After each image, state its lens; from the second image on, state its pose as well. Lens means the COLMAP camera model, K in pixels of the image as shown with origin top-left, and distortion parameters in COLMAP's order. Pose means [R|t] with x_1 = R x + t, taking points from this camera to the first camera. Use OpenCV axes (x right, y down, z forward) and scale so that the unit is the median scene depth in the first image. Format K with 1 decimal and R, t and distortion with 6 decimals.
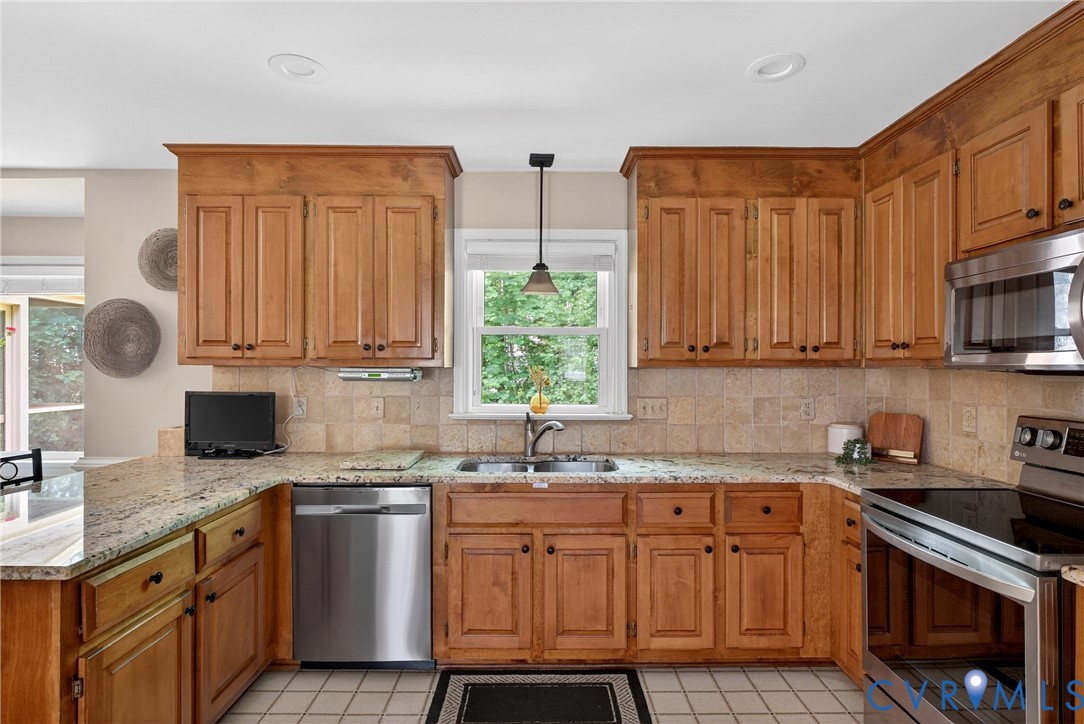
lens RADIAL K [[563.3, 0, 542.0], [0, 563.3, 362.0], [0, 0, 1]] dist [-0.000040, 0.000091]
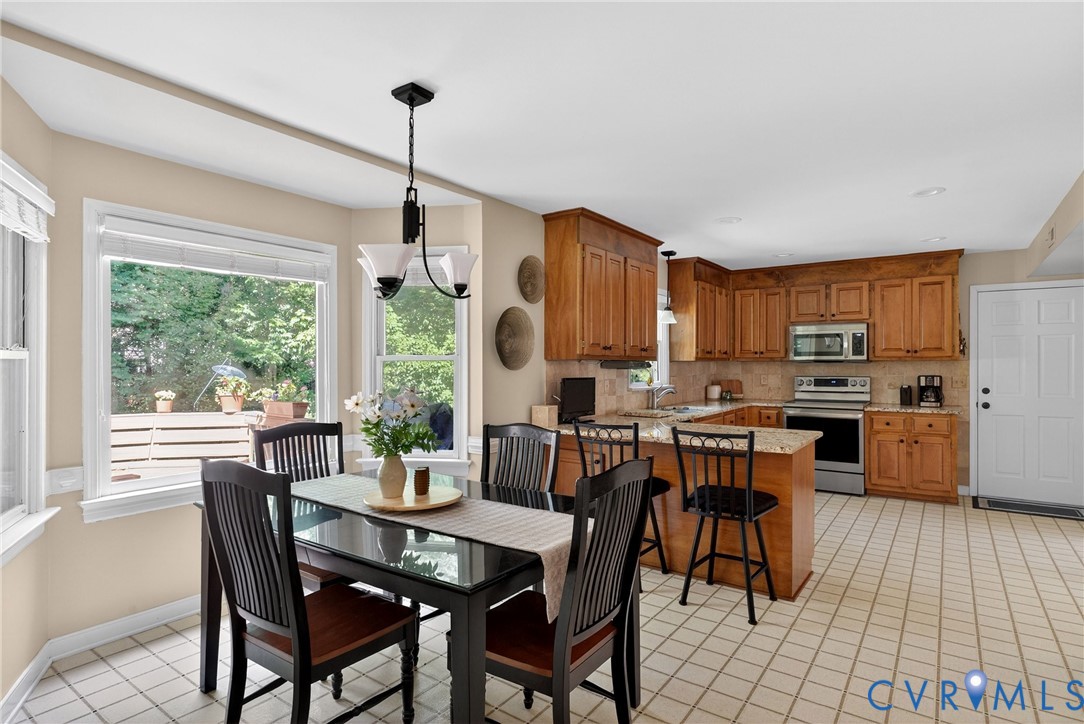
lens RADIAL K [[563.3, 0, 542.0], [0, 563.3, 362.0], [0, 0, 1]] dist [-0.000040, 0.000091]
pose [[0.587151, -0.002243, 0.809474, -1.980509], [-0.001035, 0.999993, 0.003522, 0.007049], [-0.809476, -0.002906, 0.587145, 0.242910]]
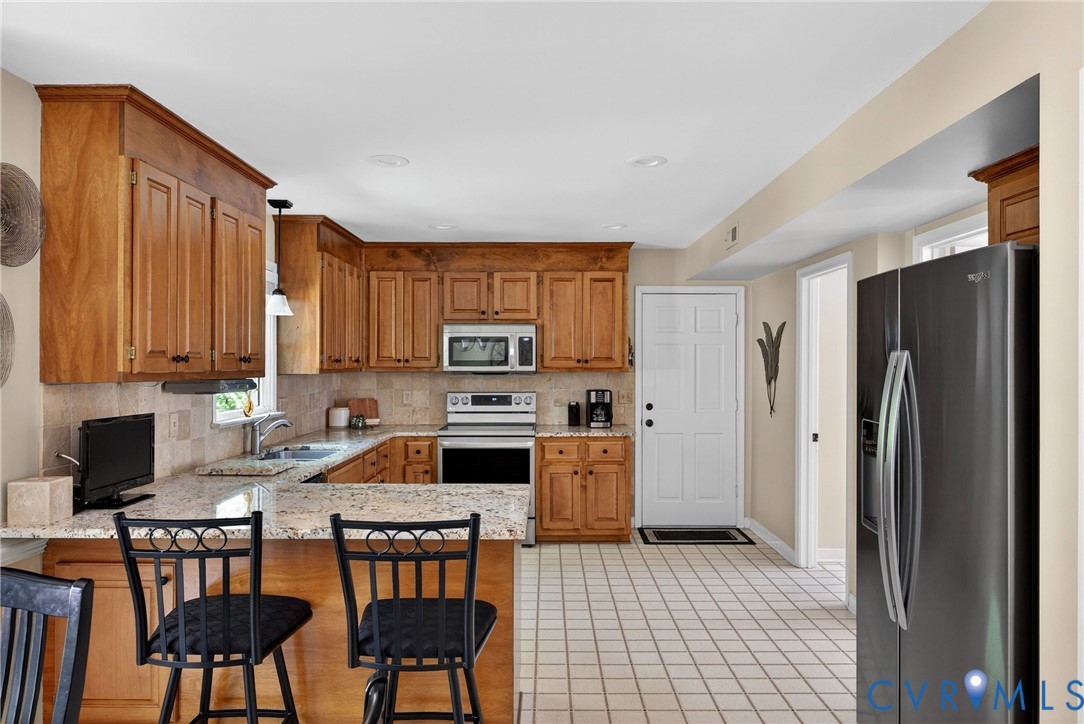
lens RADIAL K [[722.5, 0, 542.0], [0, 722.5, 362.0], [0, 0, 1]] dist [-0.002749, 0.000896]
pose [[0.008809, -0.001403, 0.999960, -1.680327], [-0.004848, 0.999987, 0.001446, -0.027164], [-0.999949, -0.004861, 0.008802, 0.468683]]
